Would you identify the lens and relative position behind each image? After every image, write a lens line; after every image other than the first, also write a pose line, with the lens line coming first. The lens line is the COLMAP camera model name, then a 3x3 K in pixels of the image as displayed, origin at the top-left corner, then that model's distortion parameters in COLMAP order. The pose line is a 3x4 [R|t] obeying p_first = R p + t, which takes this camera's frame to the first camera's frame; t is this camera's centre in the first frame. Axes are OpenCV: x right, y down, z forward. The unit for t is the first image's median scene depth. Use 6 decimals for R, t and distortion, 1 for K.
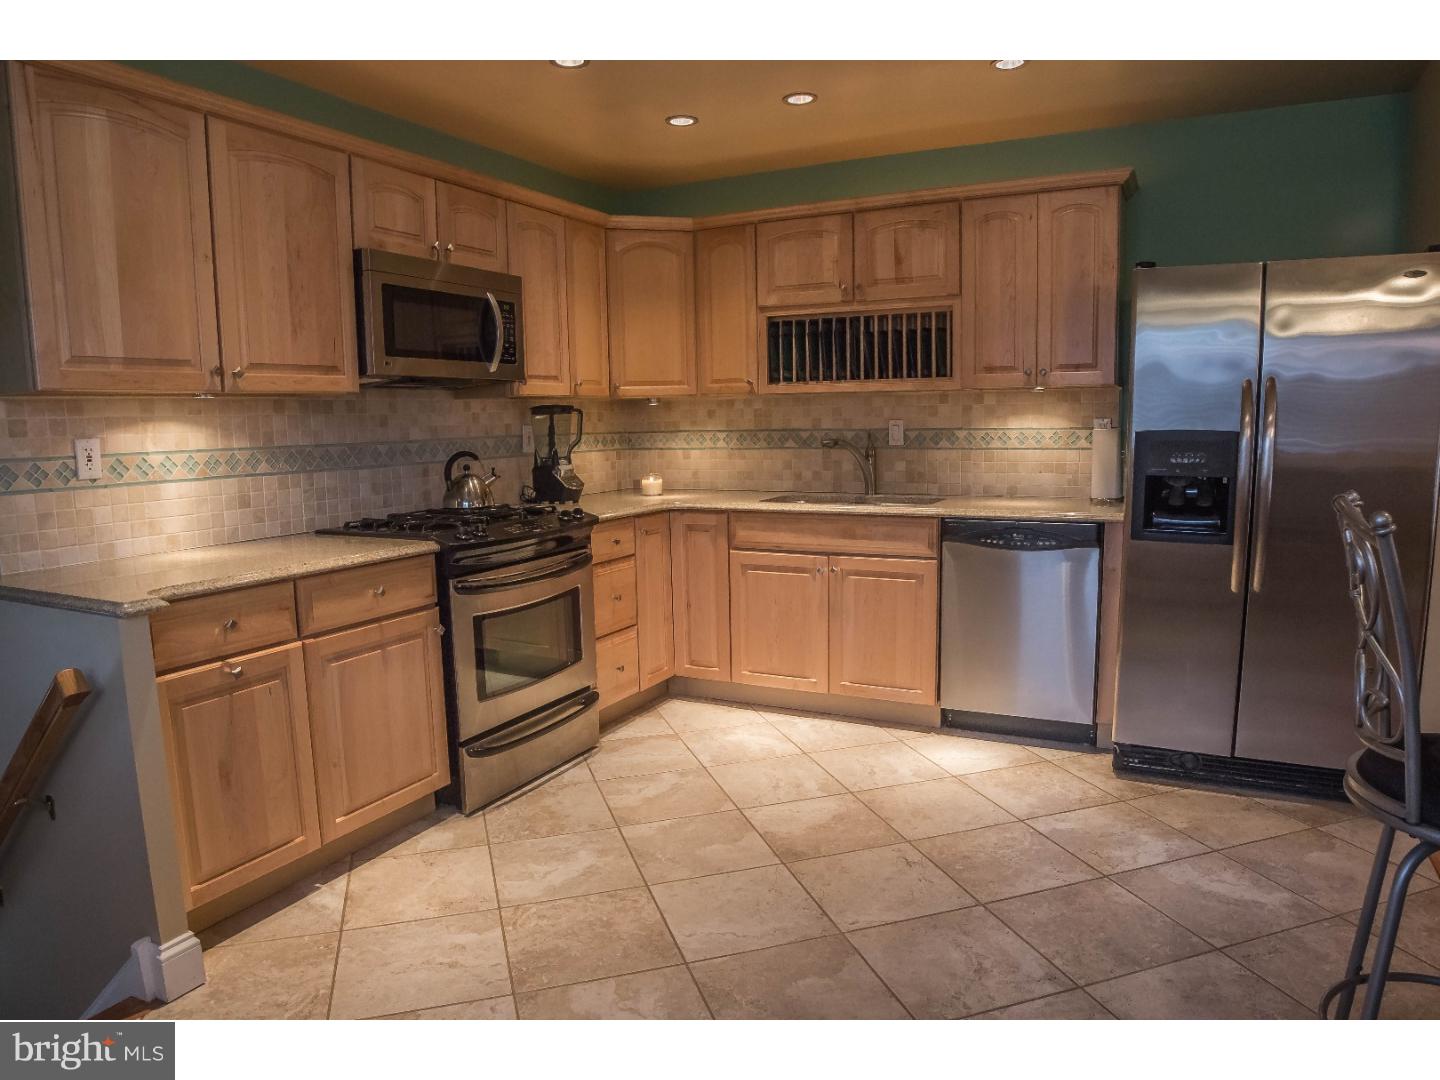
lens RADIAL K [[958.2, 0, 726.3], [0, 958.2, 544.9], [0, 0, 1]] dist [-0.118513, 0.053990]
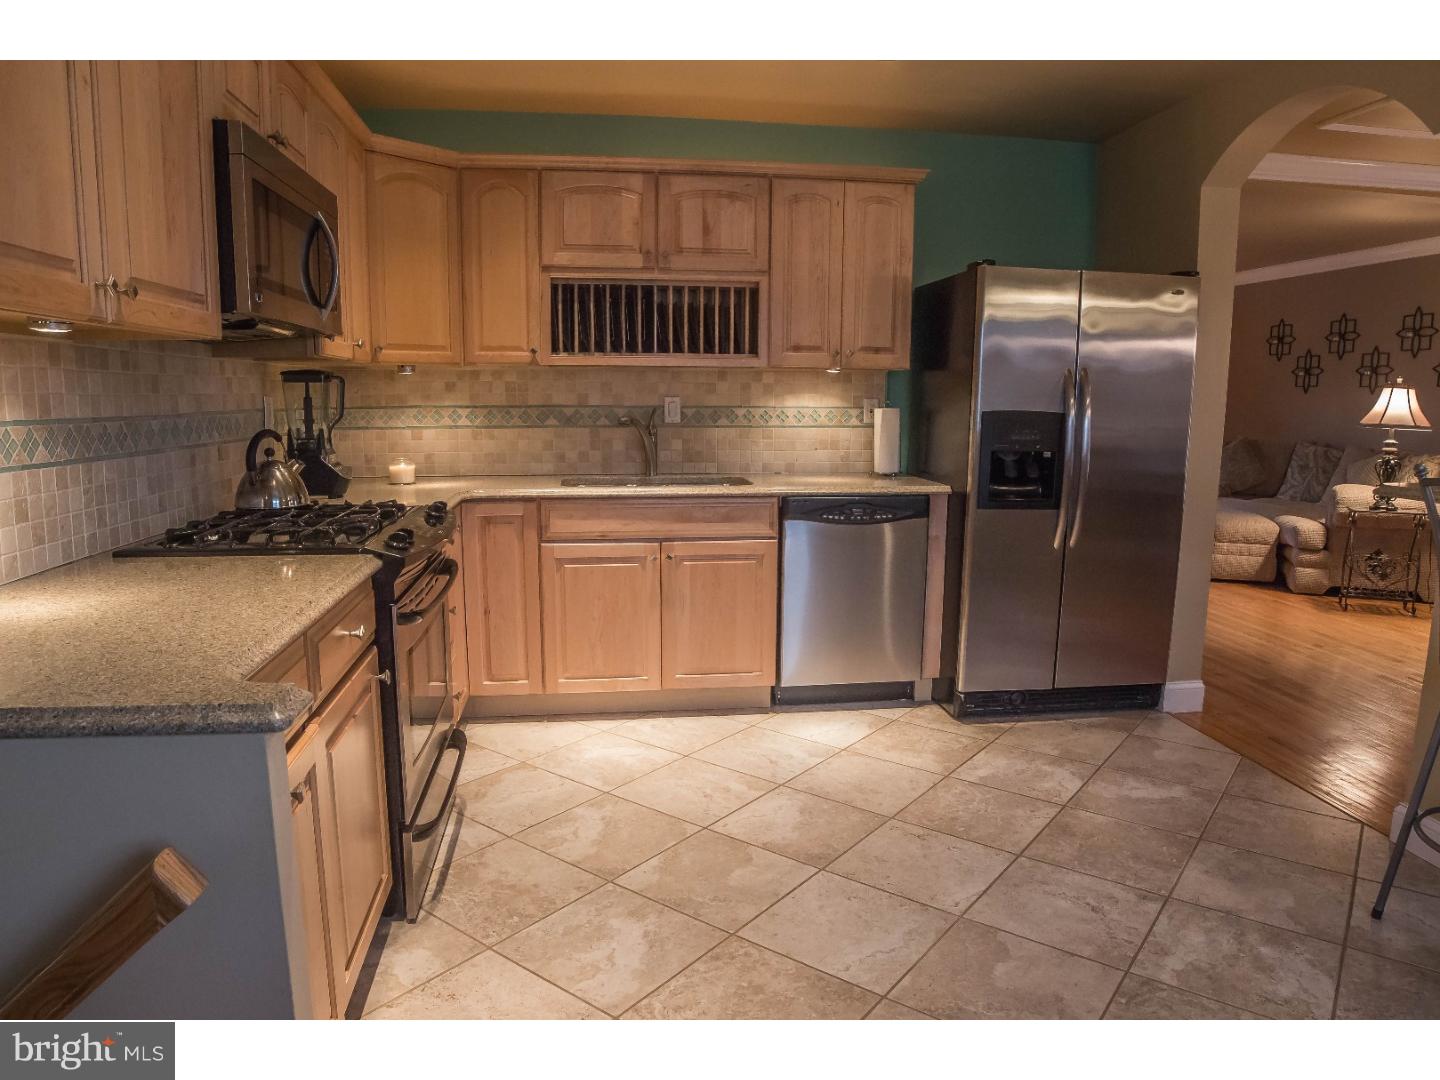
lens RADIAL K [[958.2, 0, 726.3], [0, 958.2, 544.9], [0, 0, 1]] dist [-0.118513, 0.053990]
pose [[0.815095, -0.066228, 0.575529, -0.379319], [0.054836, 0.997804, 0.037159, -0.017092], [-0.576726, 0.001271, 0.816937, 0.205925]]
